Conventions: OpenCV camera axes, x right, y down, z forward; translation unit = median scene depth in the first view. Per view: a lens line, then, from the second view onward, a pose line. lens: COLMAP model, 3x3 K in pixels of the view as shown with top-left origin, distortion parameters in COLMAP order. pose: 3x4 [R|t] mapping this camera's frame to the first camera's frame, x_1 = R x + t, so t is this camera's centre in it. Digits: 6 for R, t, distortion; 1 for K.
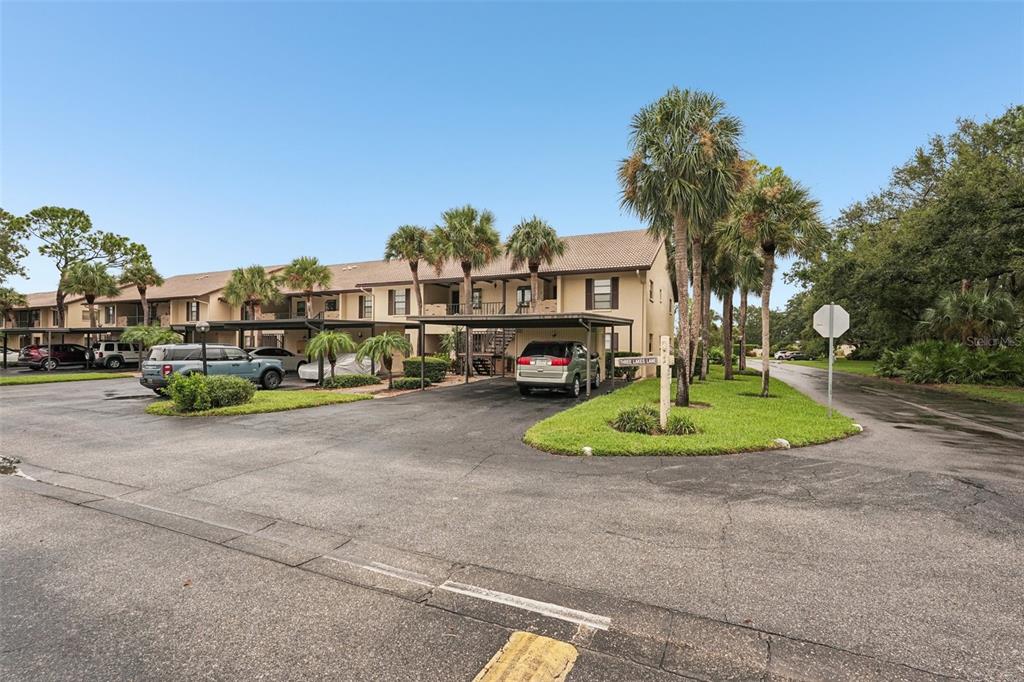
lens RADIAL K [[464.8, 0, 501.0], [0, 464.8, 342.6], [0, 0, 1]] dist [-0.002672, 0.000410]
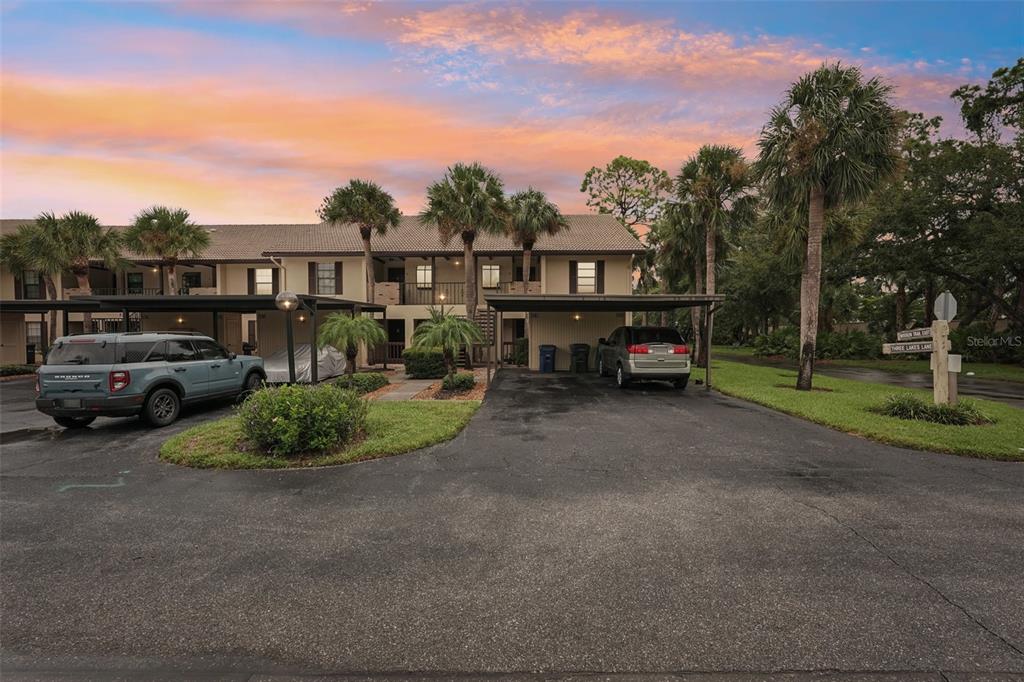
lens RADIAL K [[464.8, 0, 514.7], [0, 464.8, 343.2], [0, 0, 1]] dist [-0.002672, 0.000410]
pose [[0.913959, -0.017168, 0.405443, -0.302321], [0.005371, 0.999529, 0.030217, 0.000598], [-0.405770, -0.025440, 0.913621, 0.182594]]
